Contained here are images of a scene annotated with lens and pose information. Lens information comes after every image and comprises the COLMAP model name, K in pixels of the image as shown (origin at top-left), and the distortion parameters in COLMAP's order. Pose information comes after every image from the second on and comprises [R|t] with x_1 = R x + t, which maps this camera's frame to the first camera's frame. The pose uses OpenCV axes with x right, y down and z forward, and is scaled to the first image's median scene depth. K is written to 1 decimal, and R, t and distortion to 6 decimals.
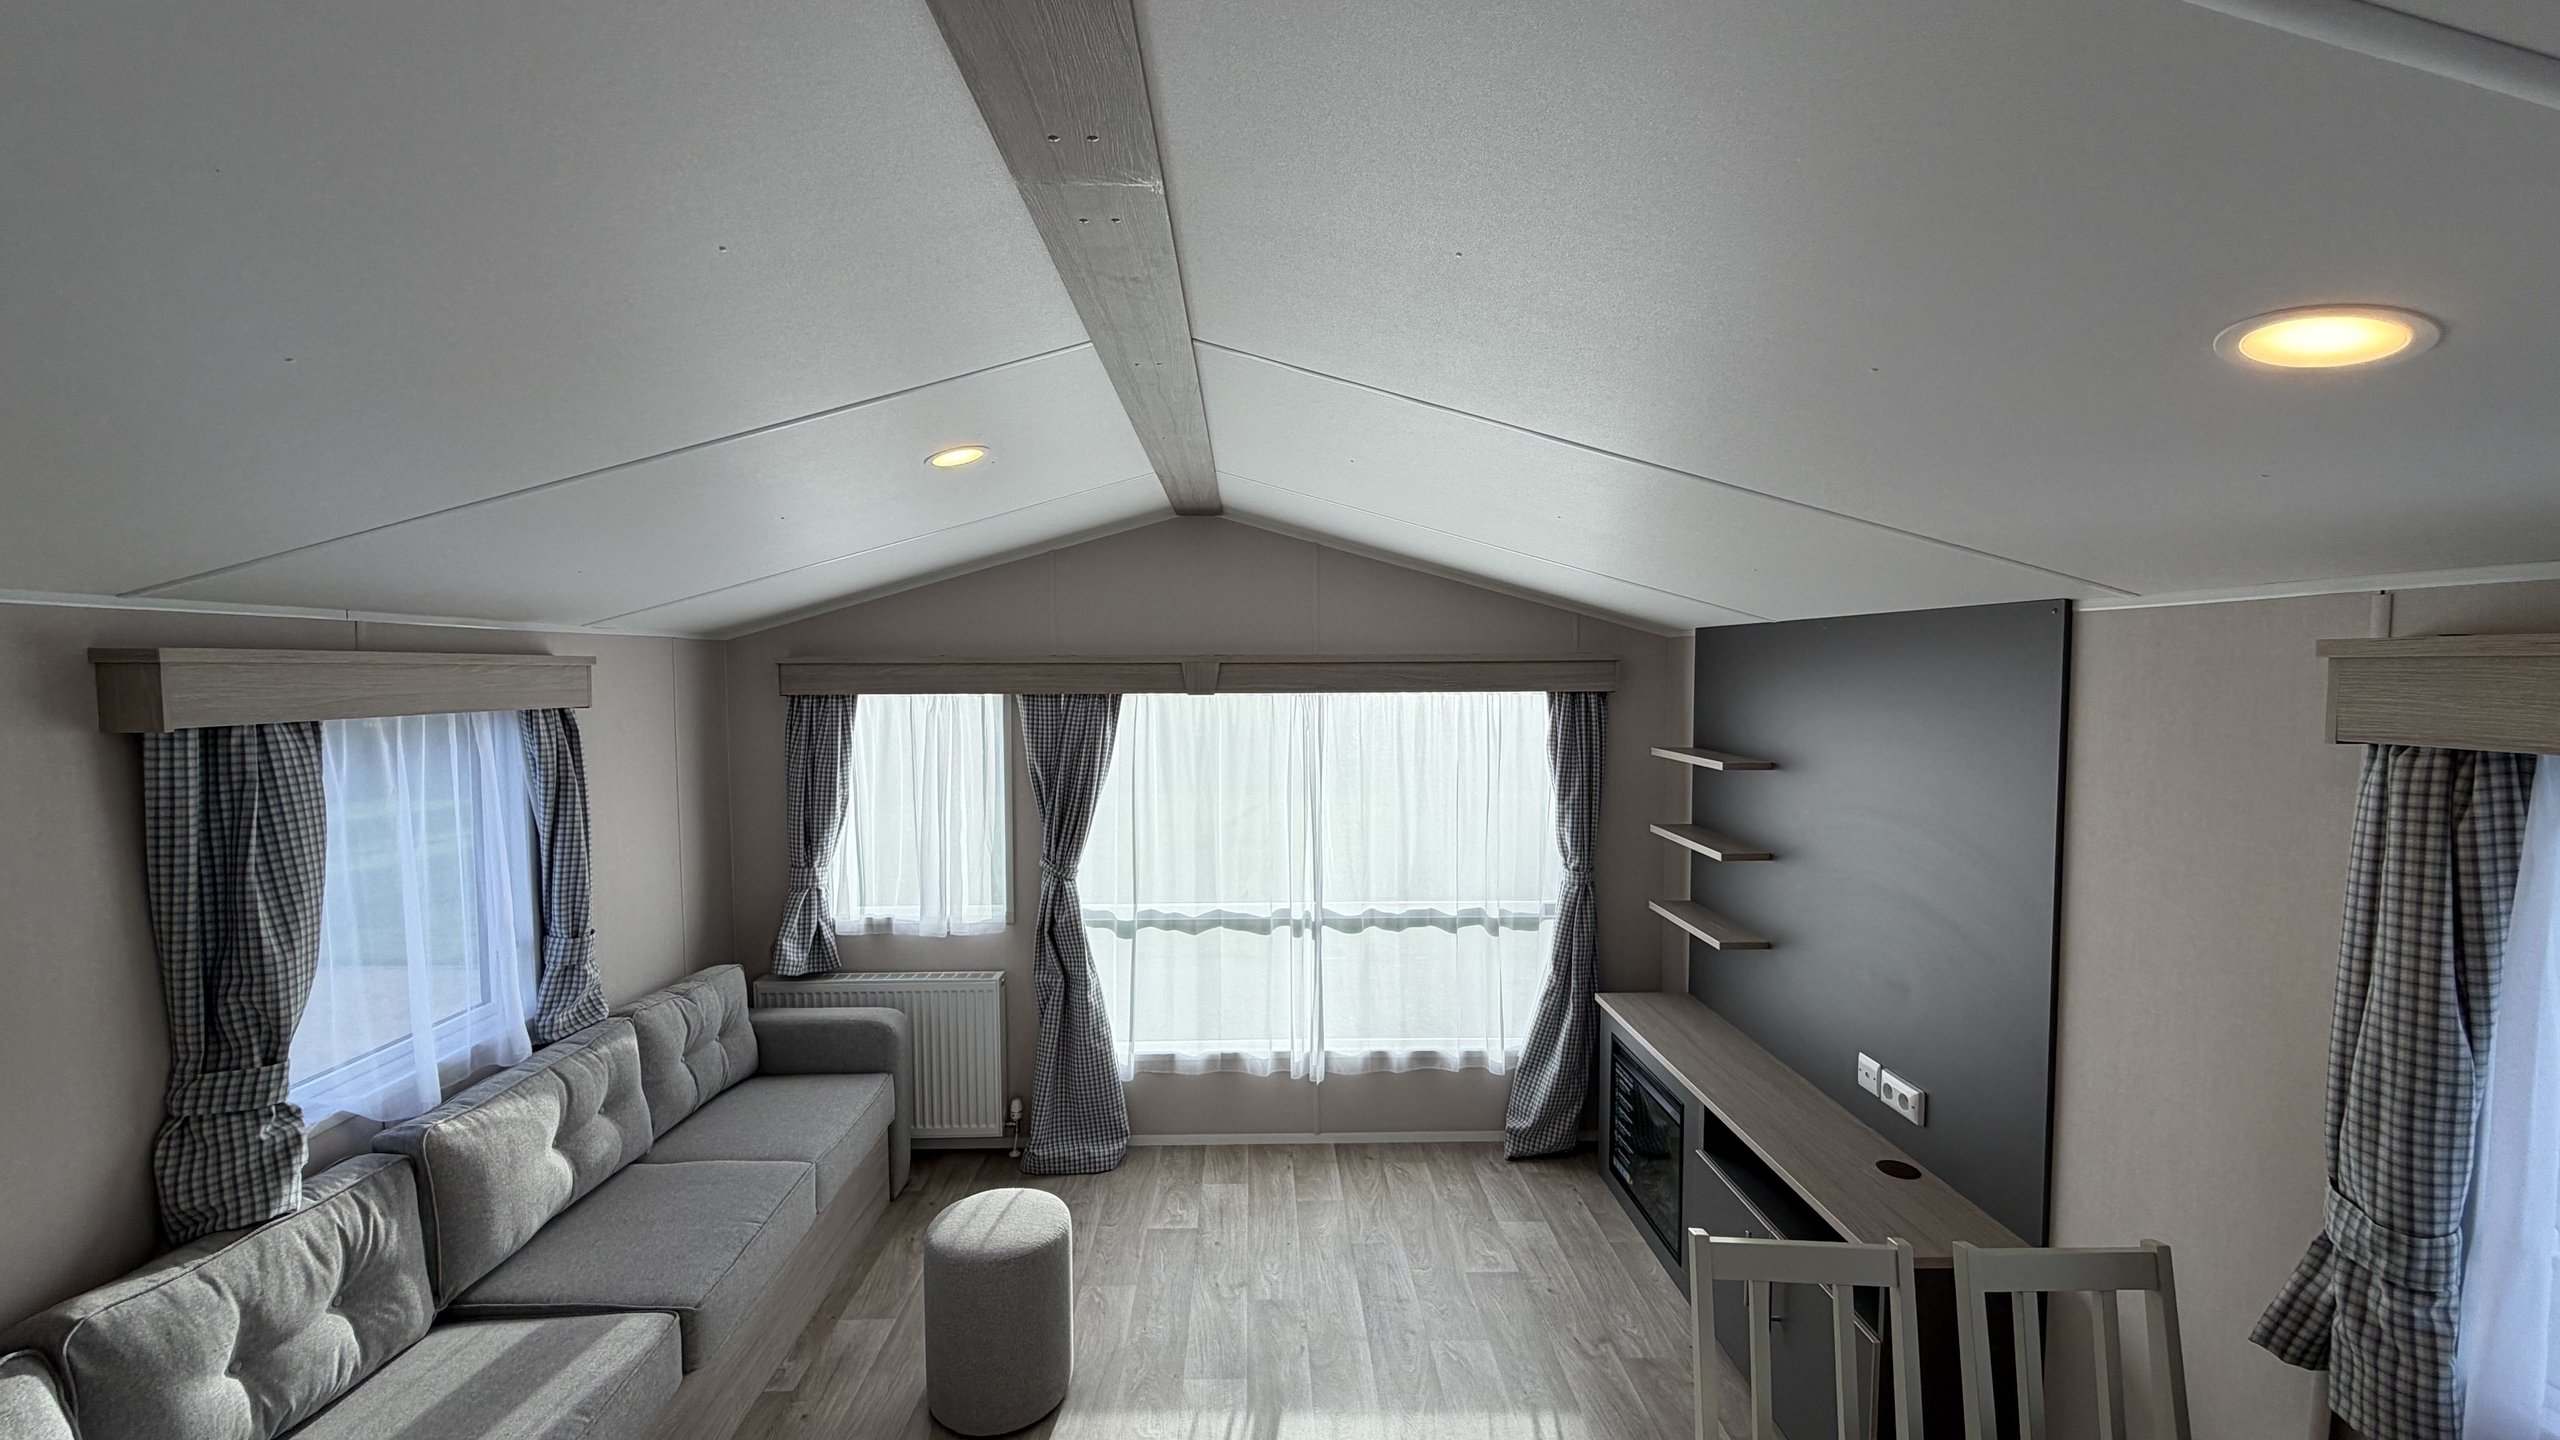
lens RADIAL K [[1018.2, 0, 1265.0], [0, 1018.2, 720.7], [0, 0, 1]] dist [0.001228, -0.000007]
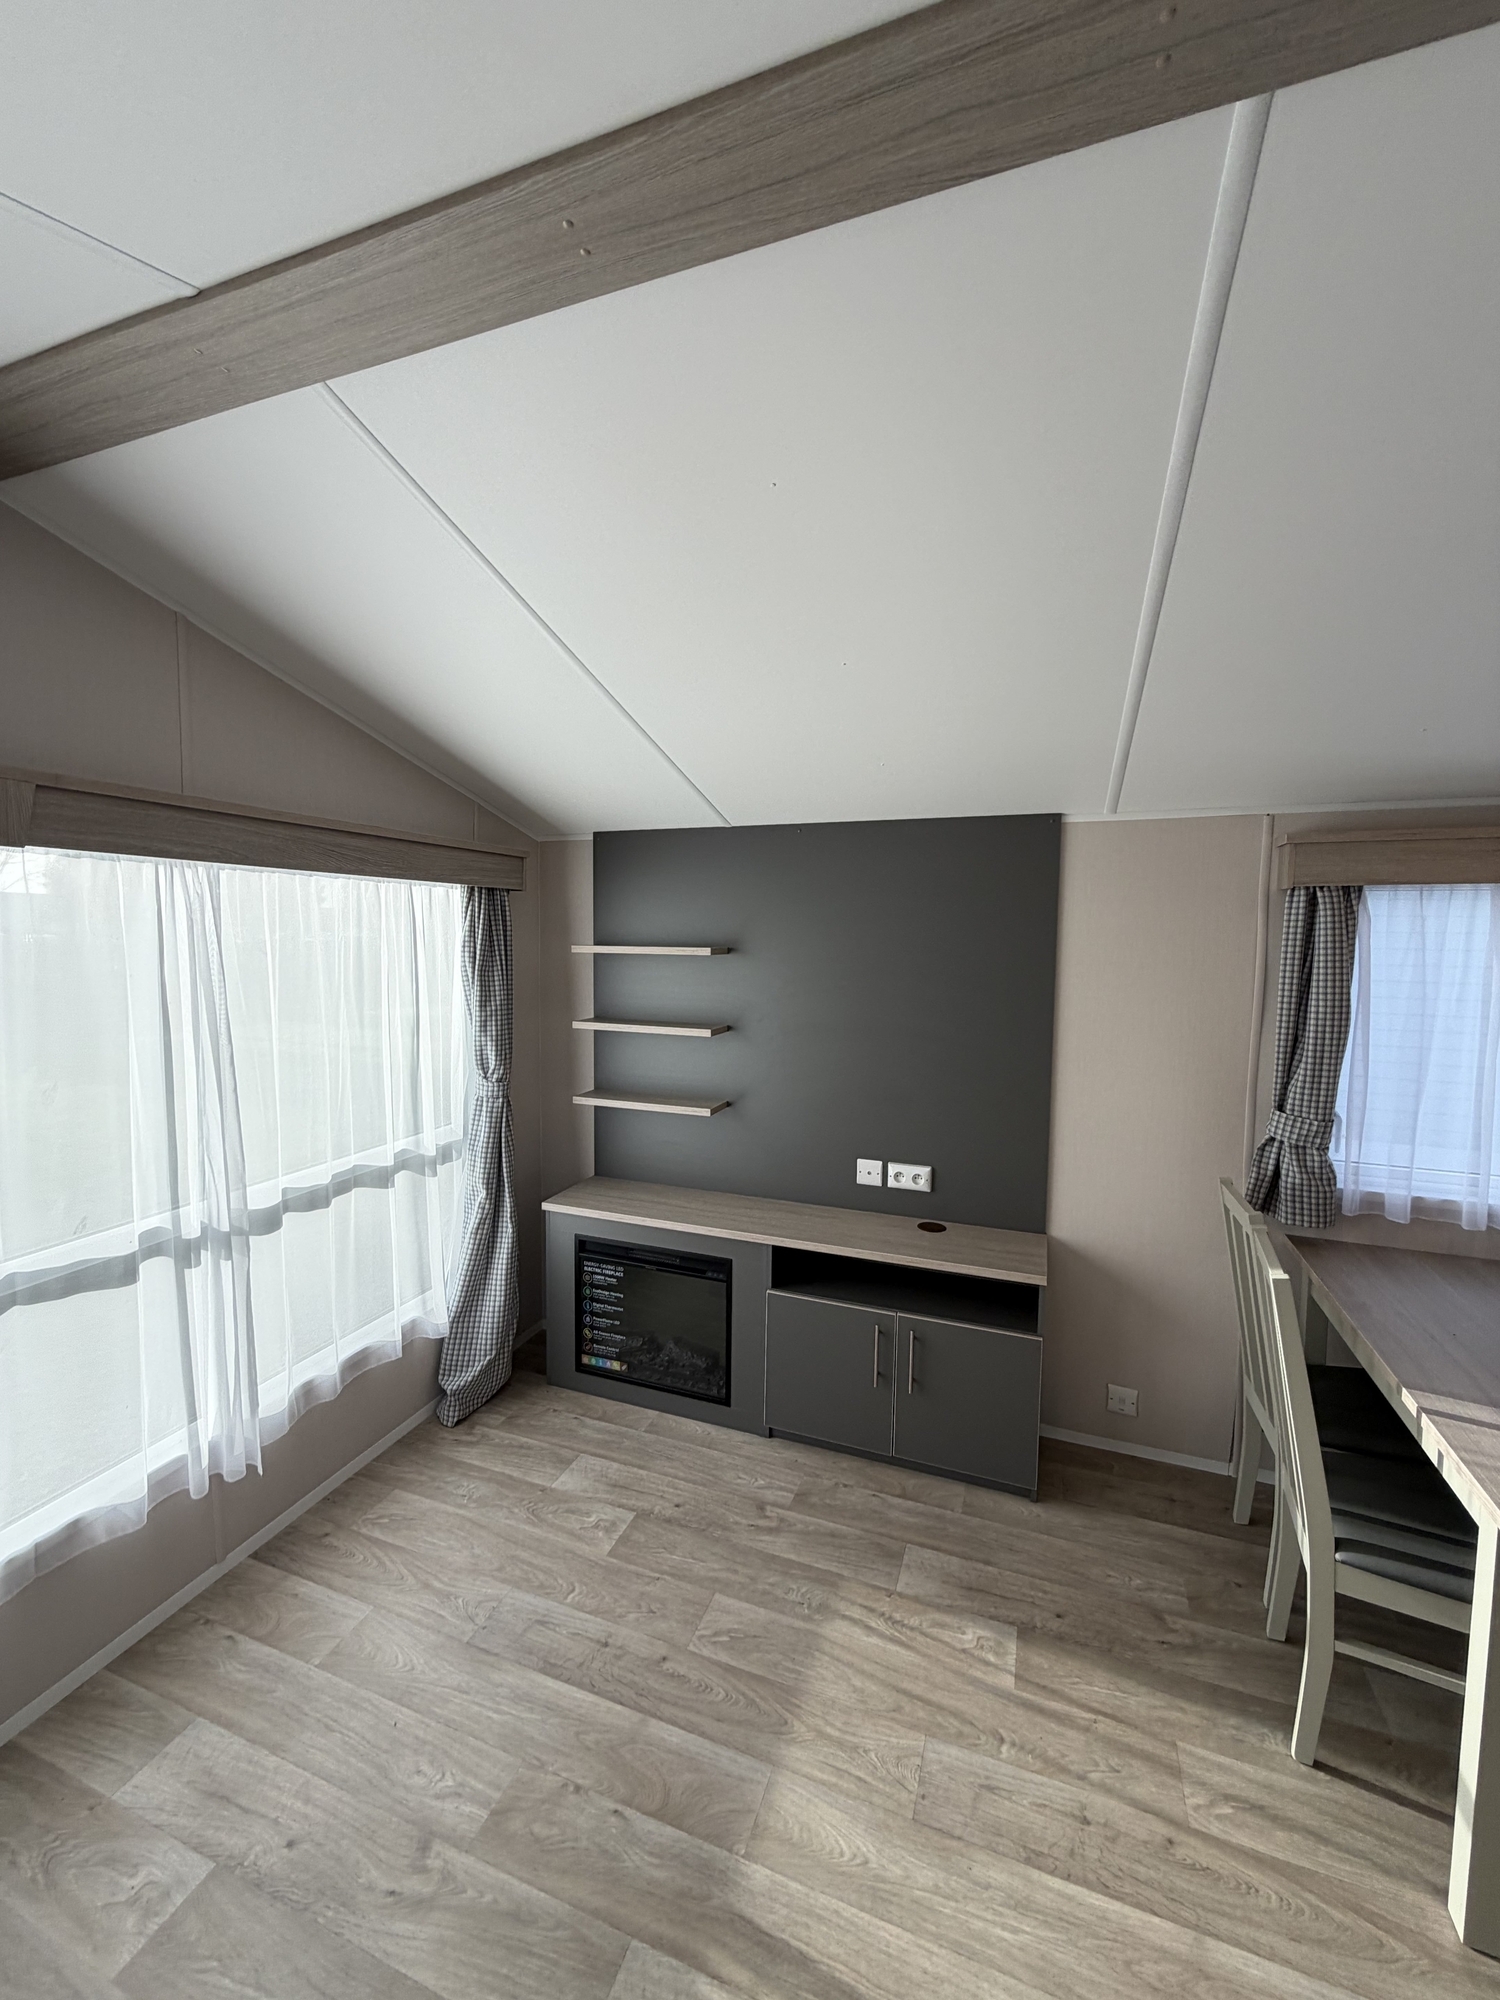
lens RADIAL K [[797.9, 0, 745.6], [0, 797.9, 992.3], [0, 0, 1]] dist [0.000355, 0.000334]
pose [[0.366651, -0.057368, 0.928588, -0.290897], [0.039390, 0.998159, 0.046113, 0.042302], [-0.929524, 0.019669, 0.368236, 0.537111]]
